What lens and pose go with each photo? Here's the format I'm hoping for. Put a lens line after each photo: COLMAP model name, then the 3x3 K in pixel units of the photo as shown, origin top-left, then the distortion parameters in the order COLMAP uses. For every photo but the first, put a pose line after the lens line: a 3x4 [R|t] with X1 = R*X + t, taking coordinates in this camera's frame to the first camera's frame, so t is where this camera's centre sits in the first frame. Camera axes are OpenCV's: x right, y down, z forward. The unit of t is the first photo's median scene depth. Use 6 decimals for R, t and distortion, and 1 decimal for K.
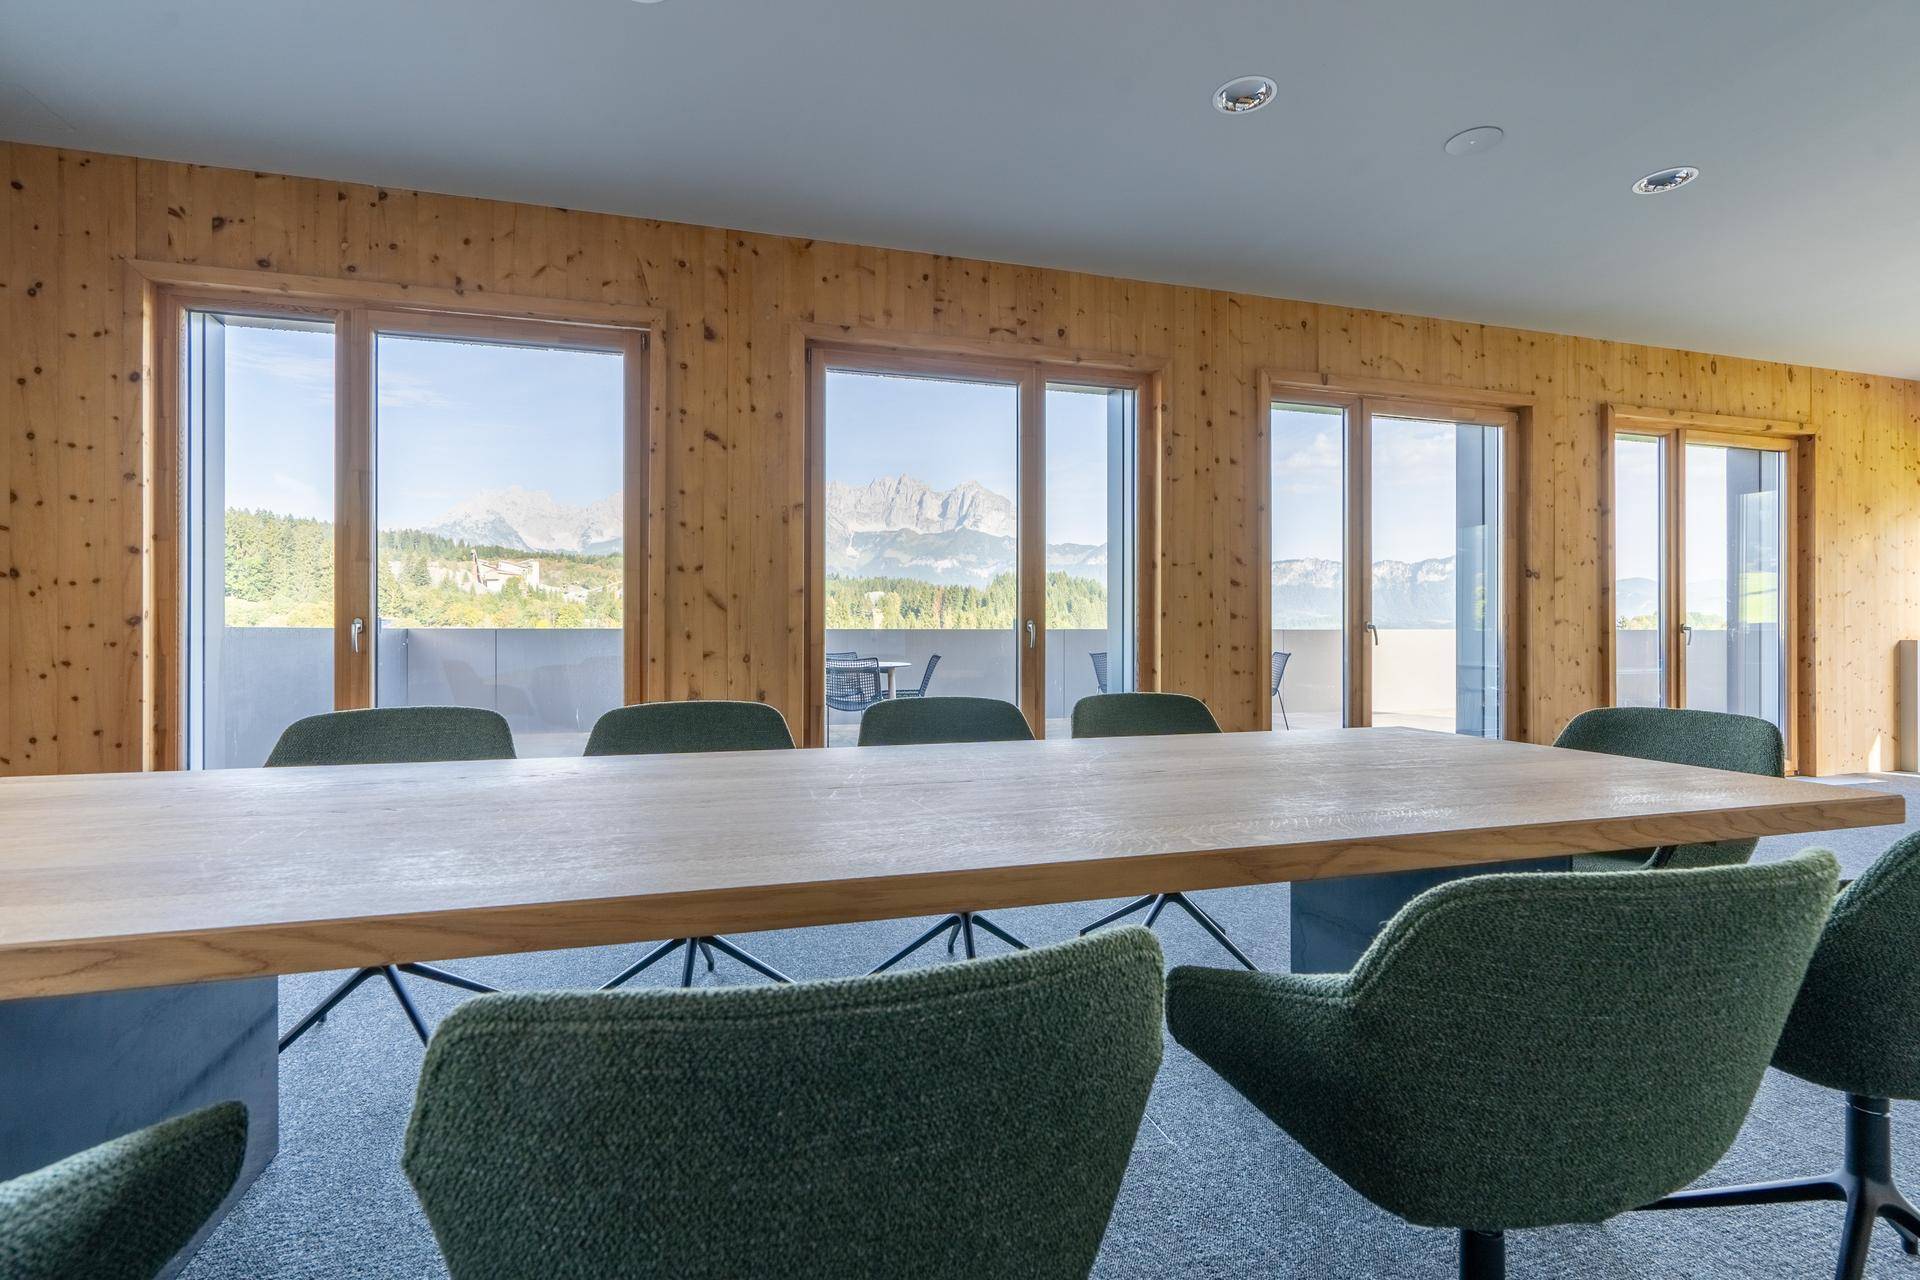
lens RADIAL K [[896.1, 0, 944.2], [0, 896.1, 634.9], [0, 0, 1]] dist [-0.008607, 0.000790]
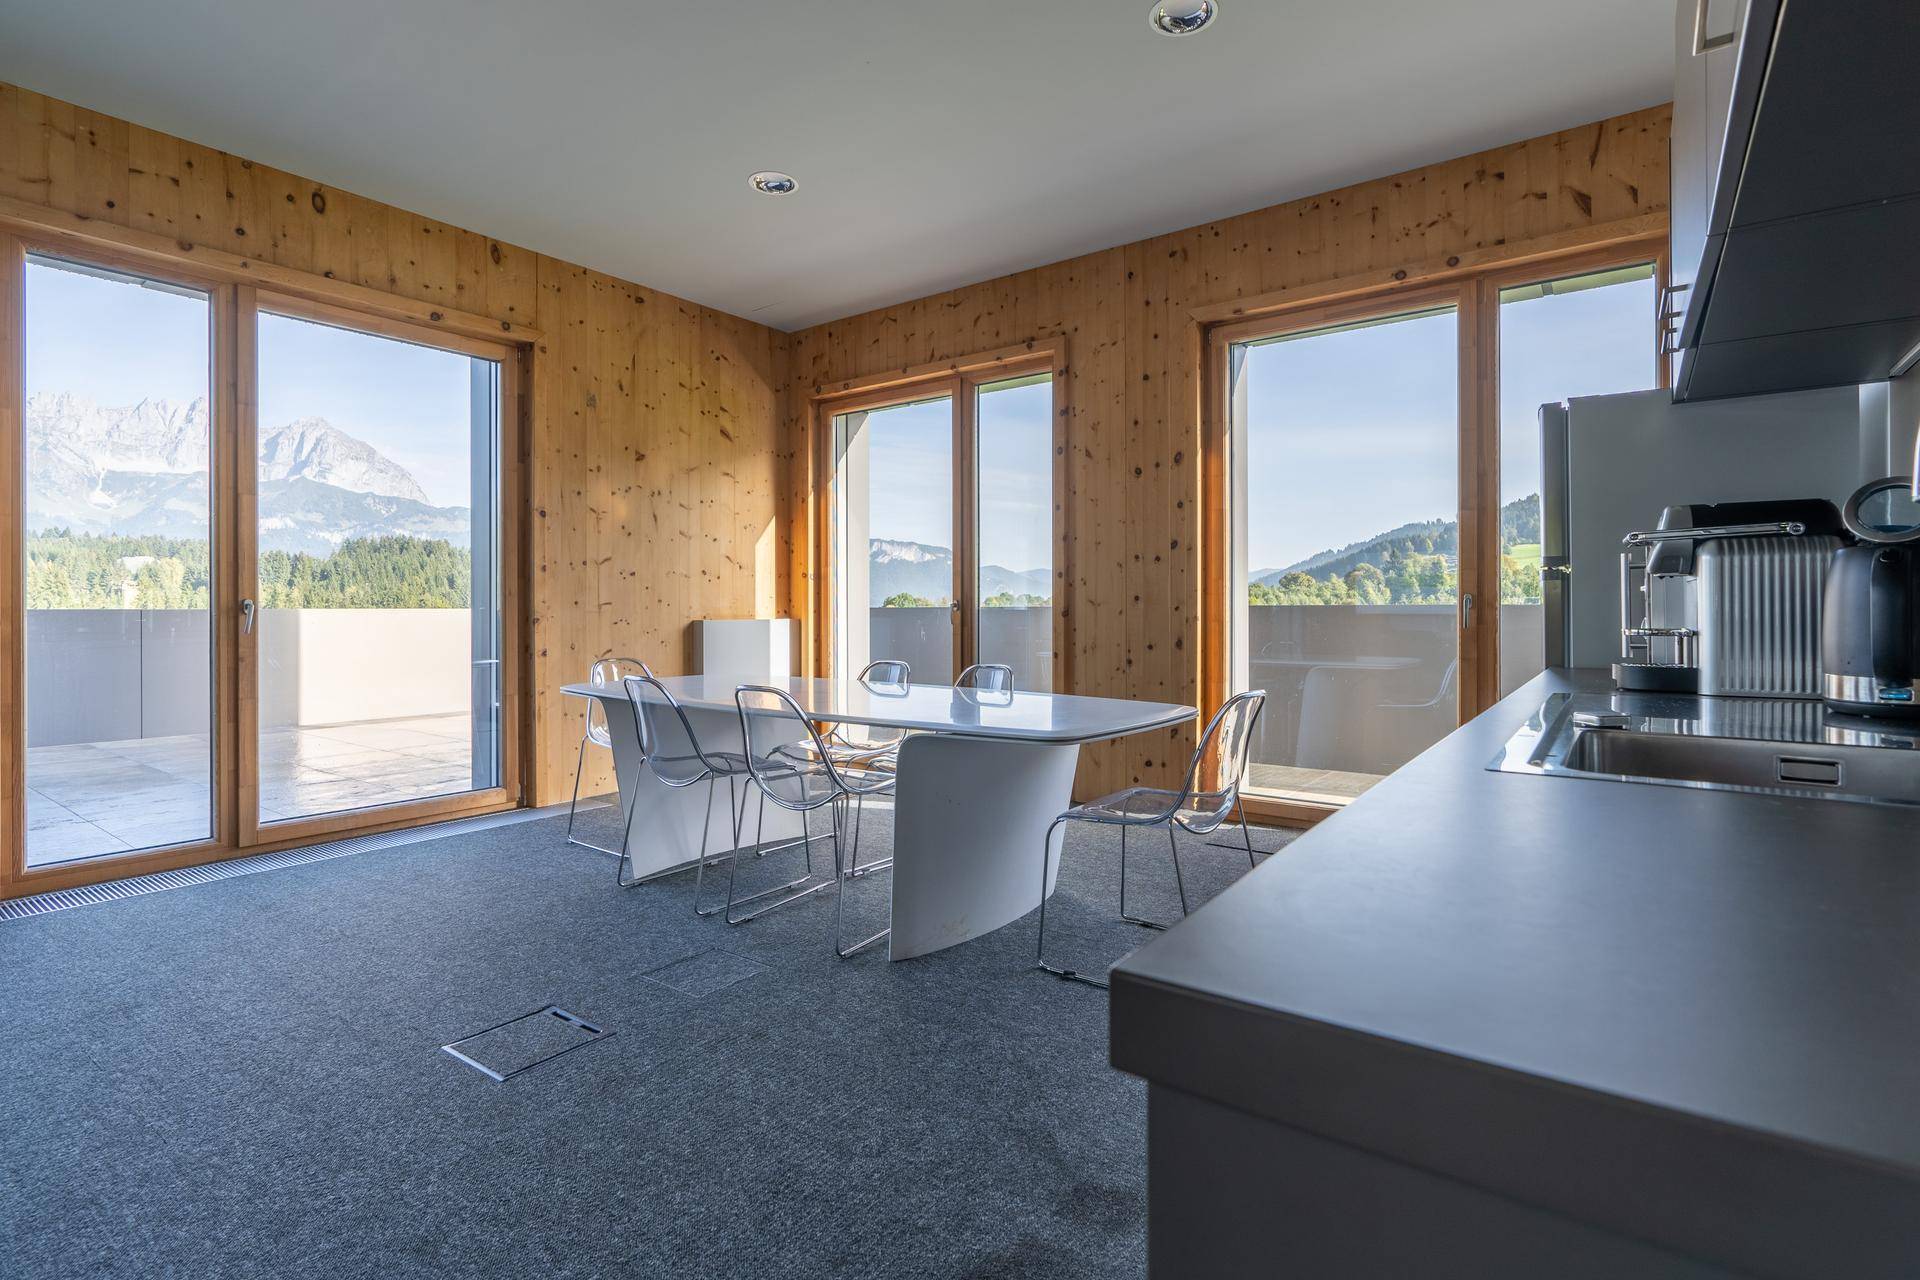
lens RADIAL K [[896.1, 0, 1034.3], [0, 896.1, 614.1], [0, 0, 1]] dist [-0.008607, 0.000790]
pose [[0.774429, -0.006456, 0.632628, 0.606003], [0.006040, 0.999978, 0.002812, -0.000387], [-0.632632, 0.001643, 0.774451, 0.120871]]
